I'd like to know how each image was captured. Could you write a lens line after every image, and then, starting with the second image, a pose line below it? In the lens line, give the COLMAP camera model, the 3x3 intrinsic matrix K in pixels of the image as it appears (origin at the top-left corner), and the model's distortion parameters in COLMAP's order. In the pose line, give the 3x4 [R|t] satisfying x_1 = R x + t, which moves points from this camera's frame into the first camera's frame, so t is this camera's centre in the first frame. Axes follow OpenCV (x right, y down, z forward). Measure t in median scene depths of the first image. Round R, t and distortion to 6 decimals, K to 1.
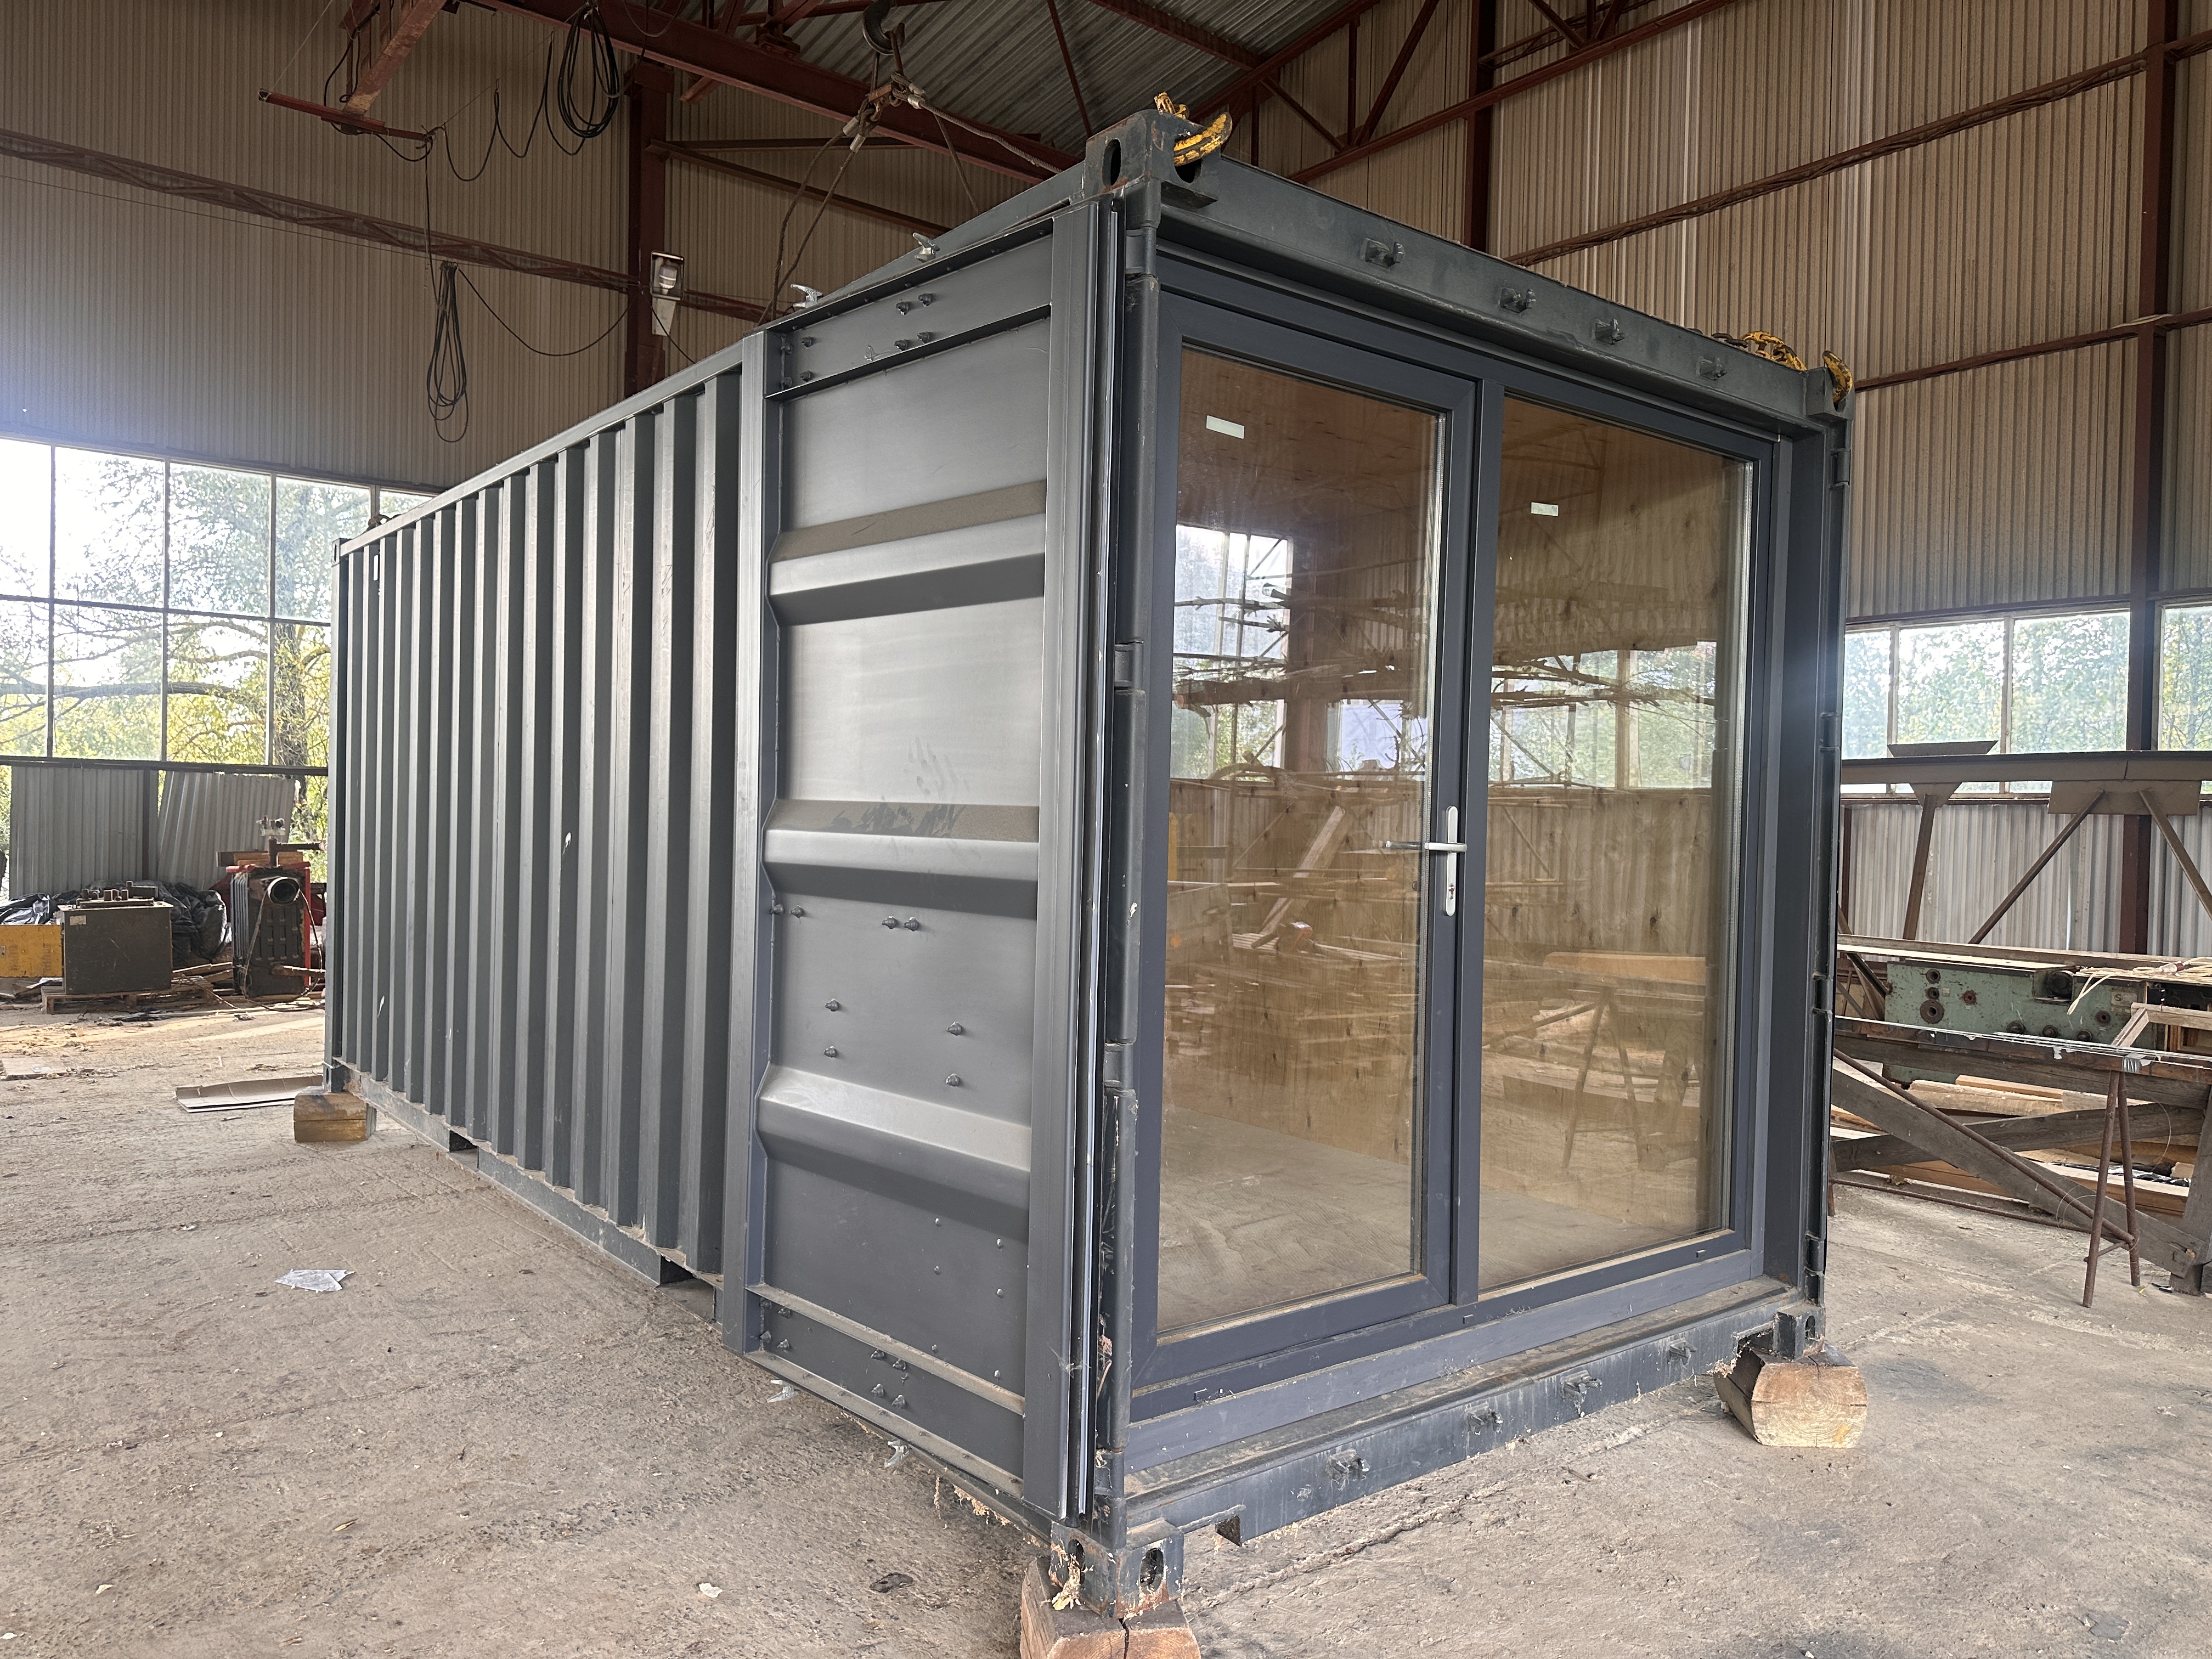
lens RADIAL K [[1570.0, 0, 1105.5], [0, 1570.0, 822.9], [0, 0, 1]] dist [0.006392, -0.012316]
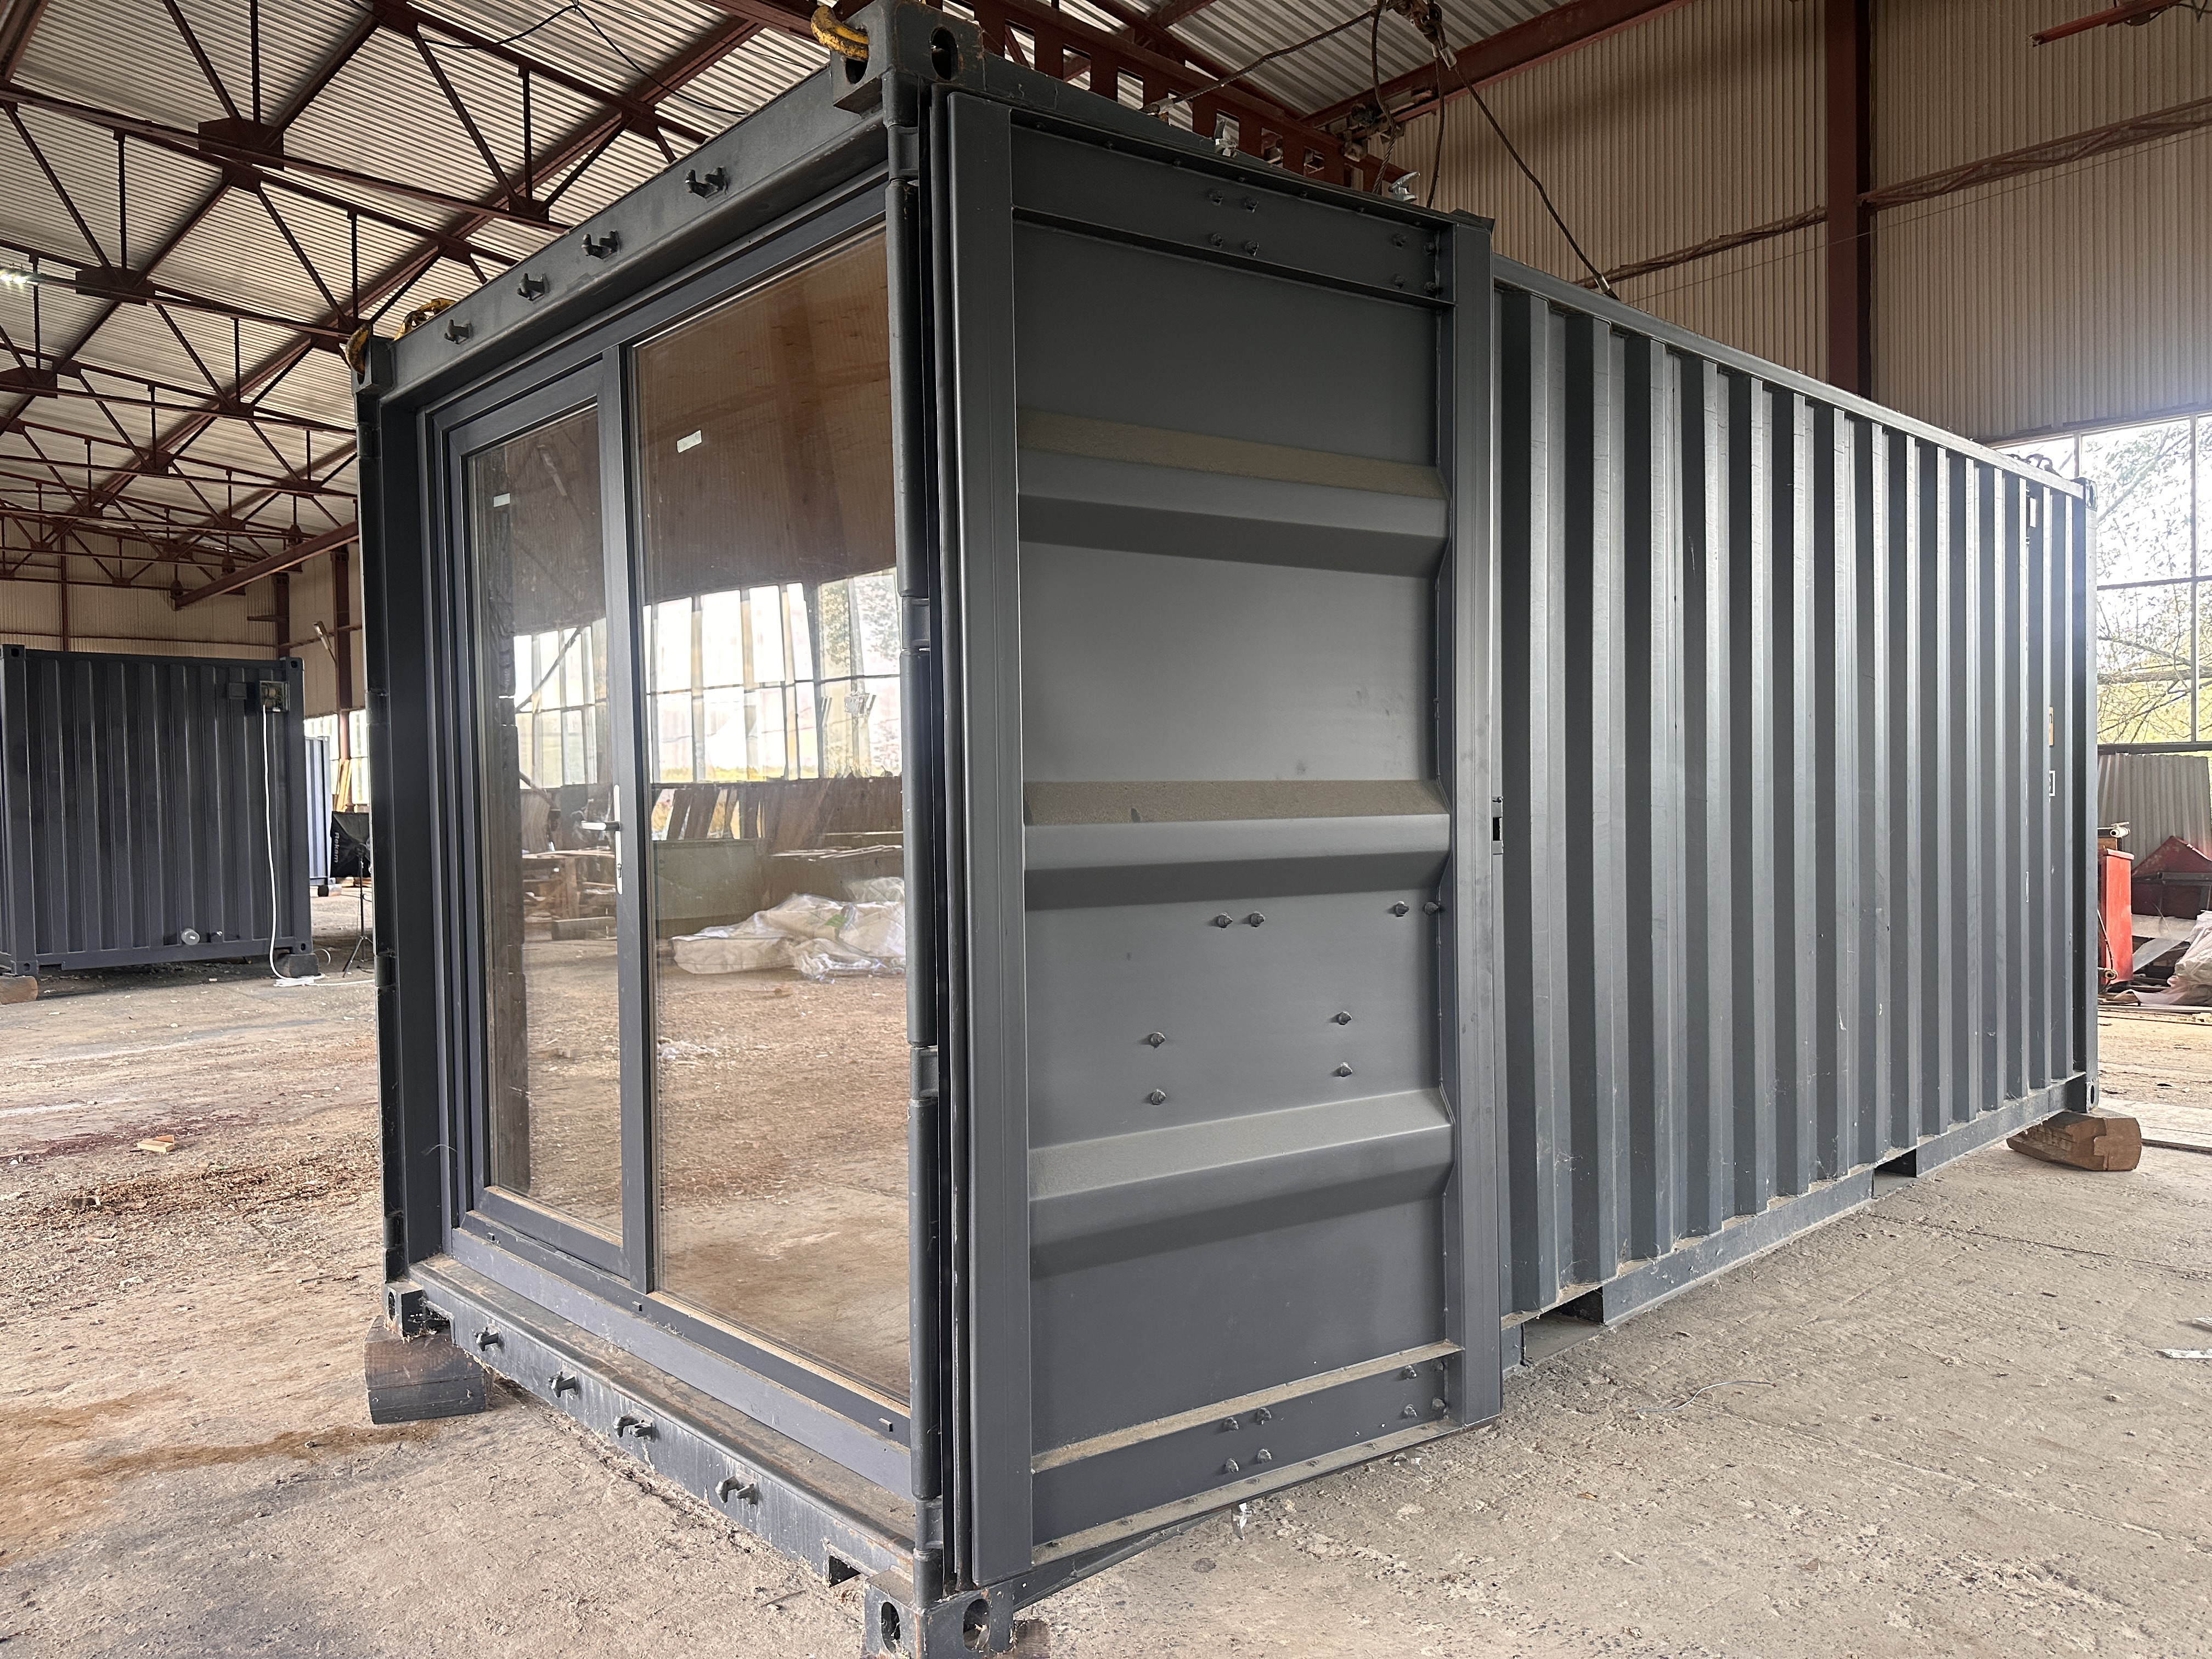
lens RADIAL K [[1570.0, 0, 1105.9], [0, 1570.0, 835.8], [0, 0, 1]] dist [0.006392, -0.012316]
pose [[0.098919, 0.010780, -0.995037, 1.195094], [0.004603, 0.999926, 0.011291, 0.014370], [0.995085, -0.005697, 0.098862, 1.162812]]
